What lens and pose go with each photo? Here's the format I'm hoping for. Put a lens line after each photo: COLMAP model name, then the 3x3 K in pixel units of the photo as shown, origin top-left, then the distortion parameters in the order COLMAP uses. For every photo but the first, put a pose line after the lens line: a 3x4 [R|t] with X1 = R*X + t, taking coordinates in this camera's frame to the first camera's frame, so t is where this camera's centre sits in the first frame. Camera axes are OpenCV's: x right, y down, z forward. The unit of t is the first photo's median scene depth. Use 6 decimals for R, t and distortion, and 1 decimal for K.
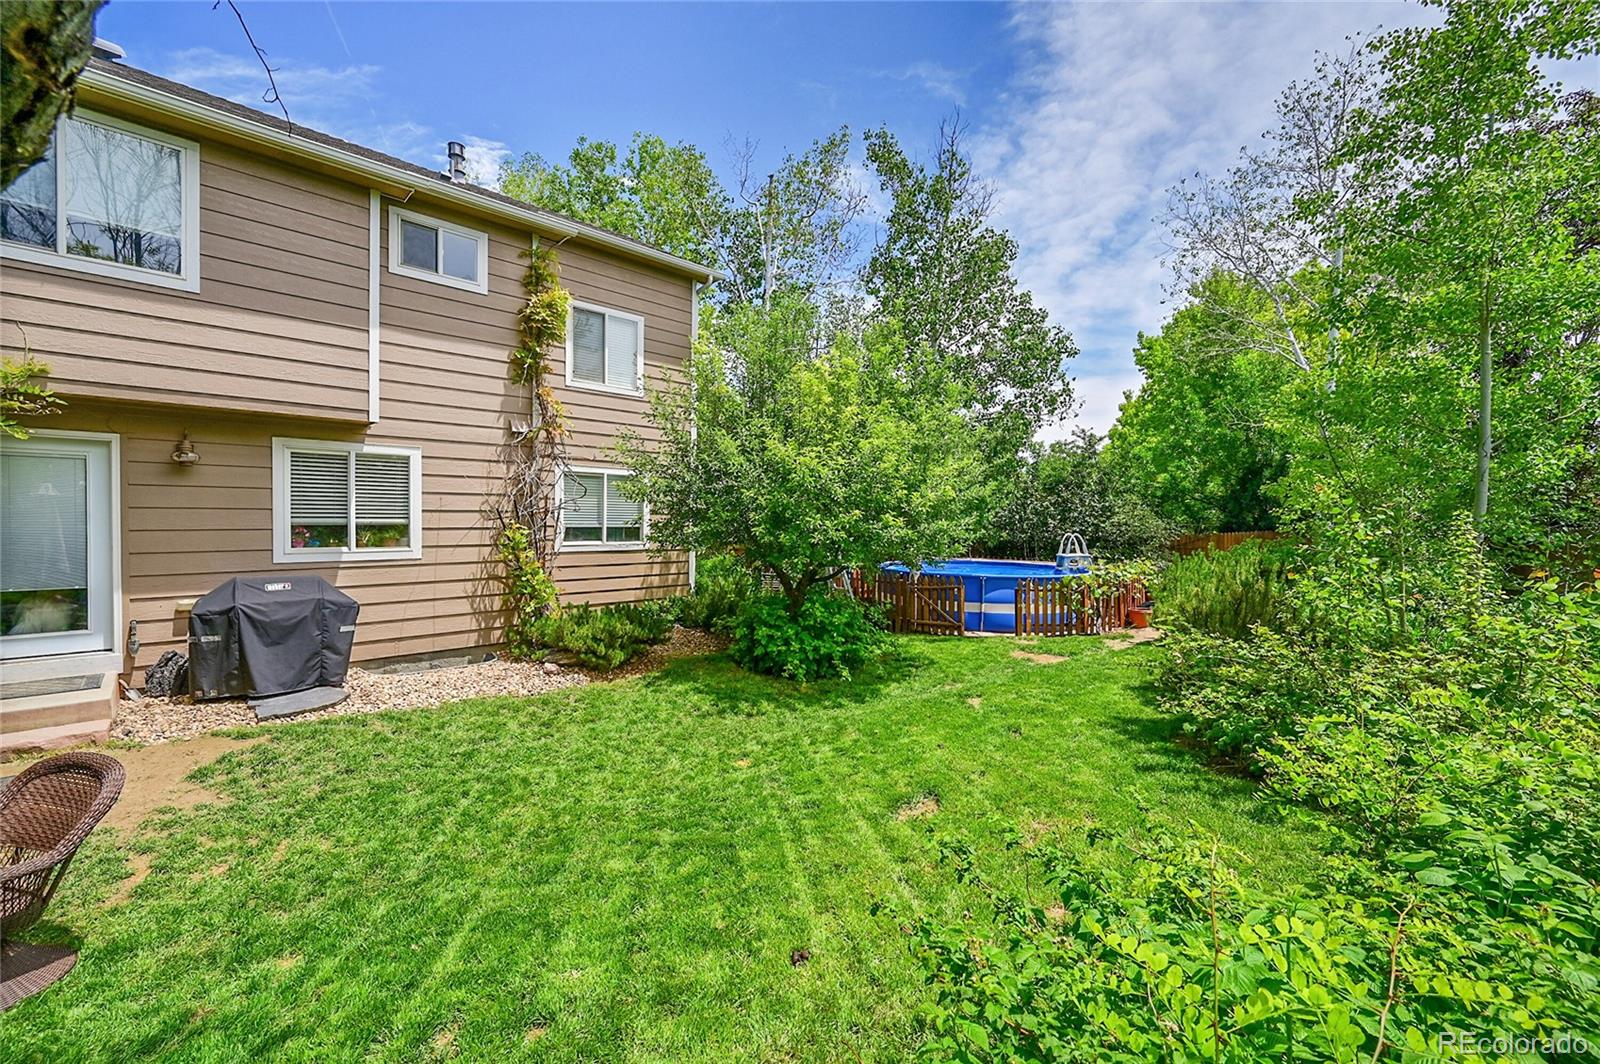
lens RADIAL K [[645.2, 0, 794.3], [0, 645.2, 529.0], [0, 0, 1]] dist [0.001583, 0.000119]
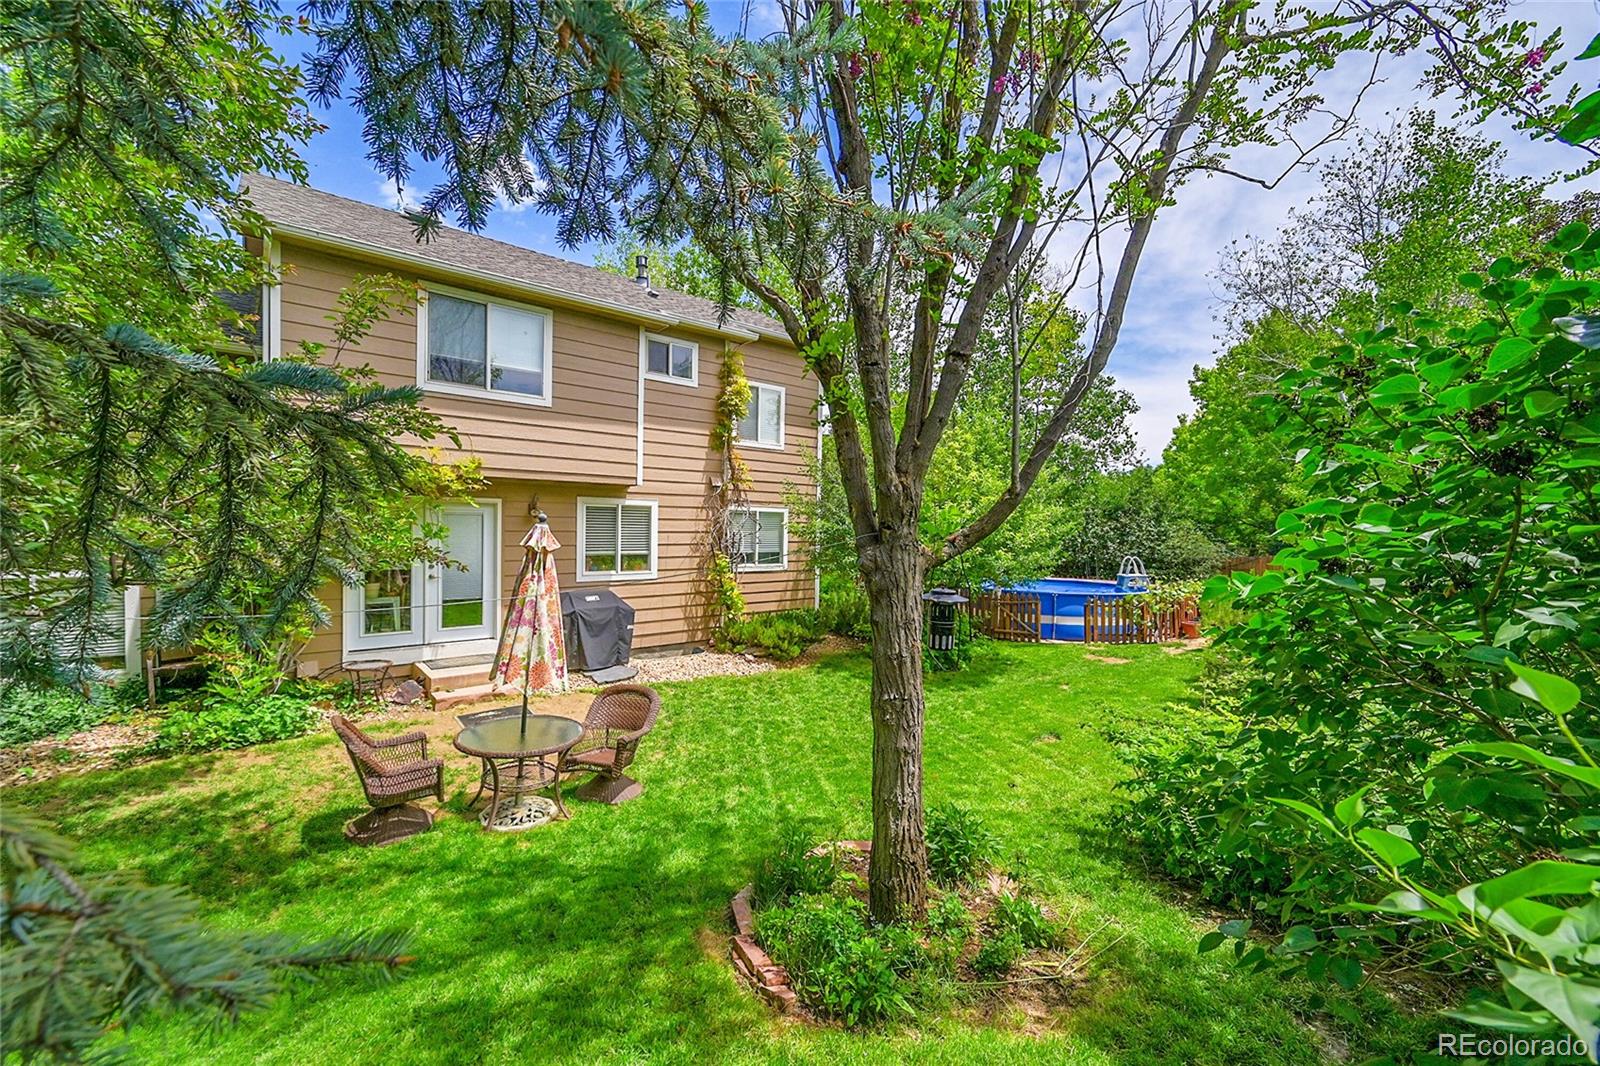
lens RADIAL K [[644.4, 0, 784.3], [0, 644.4, 539.2], [0, 0, 1]] dist [-0.001966, 0.000159]
pose [[0.997036, 0.003828, -0.076838, -0.194897], [-0.003957, 0.999991, -0.001523, -0.039478], [0.076831, 0.001822, 0.997042, -0.381452]]
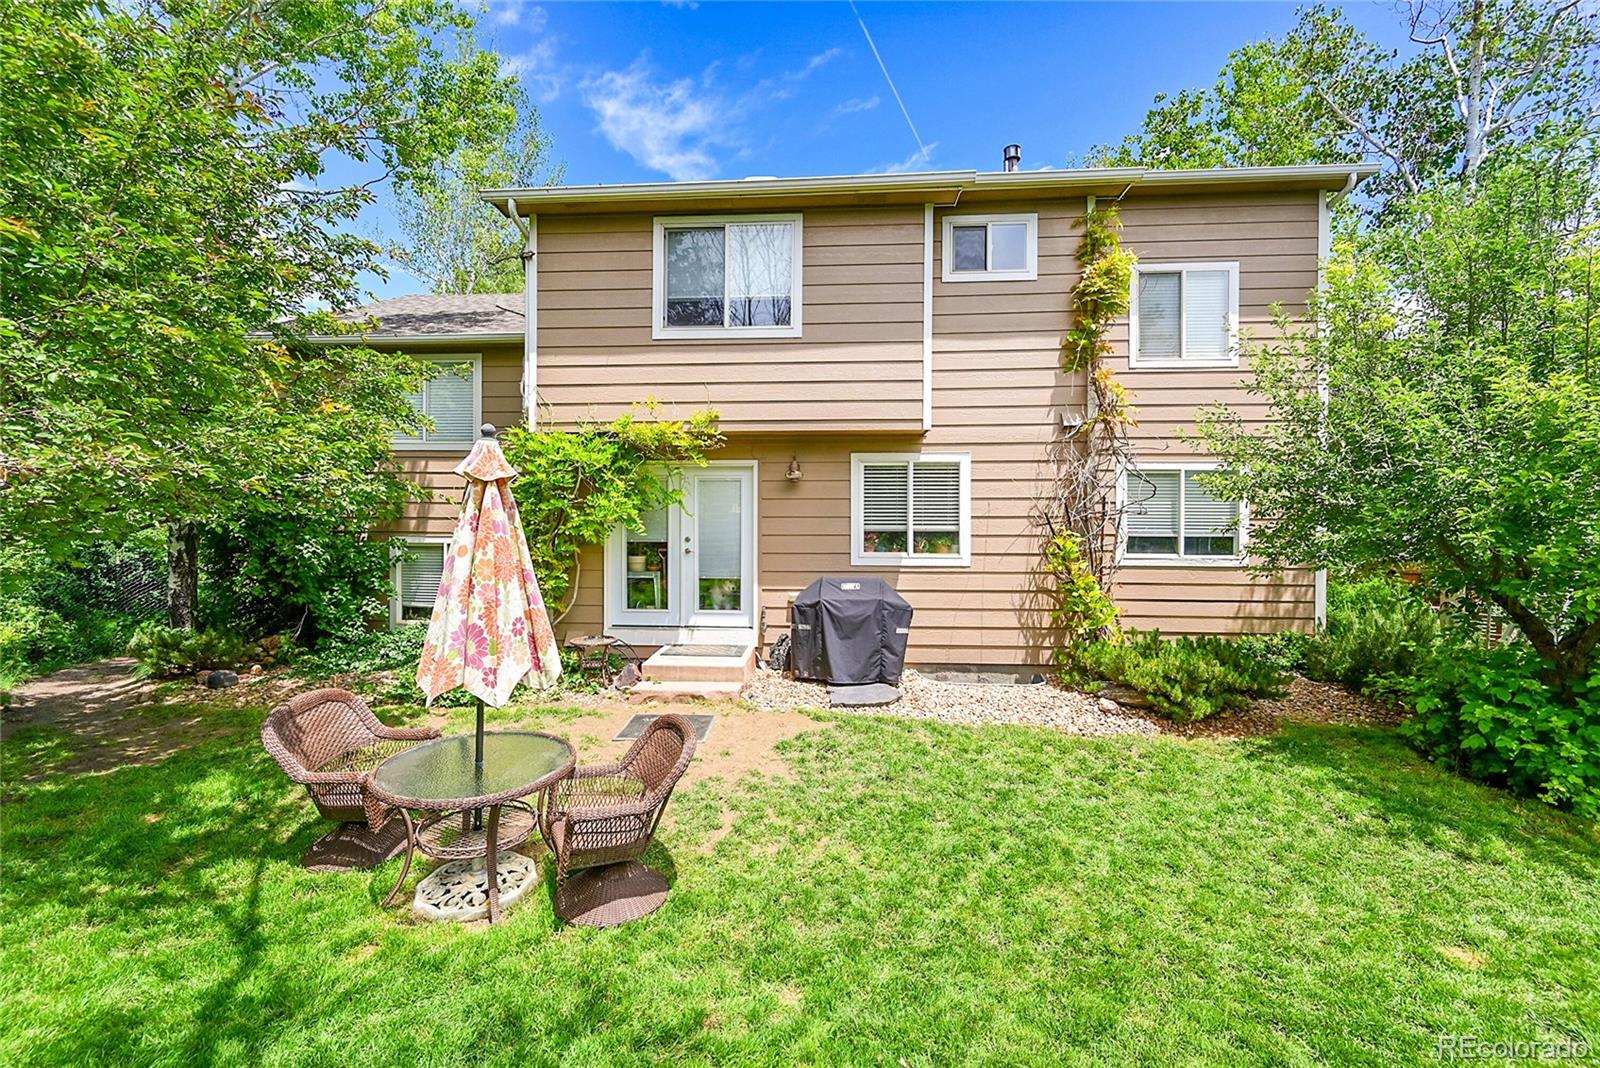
lens RADIAL K [[644.4, 0, 787.5], [0, 644.4, 530.4], [0, 0, 1]] dist [-0.001966, 0.000159]
pose [[0.671354, -0.006298, -0.741110, -0.042707], [-0.009832, 0.999800, -0.017403, 0.011358], [0.741071, 0.018970, 0.671158, 0.144719]]
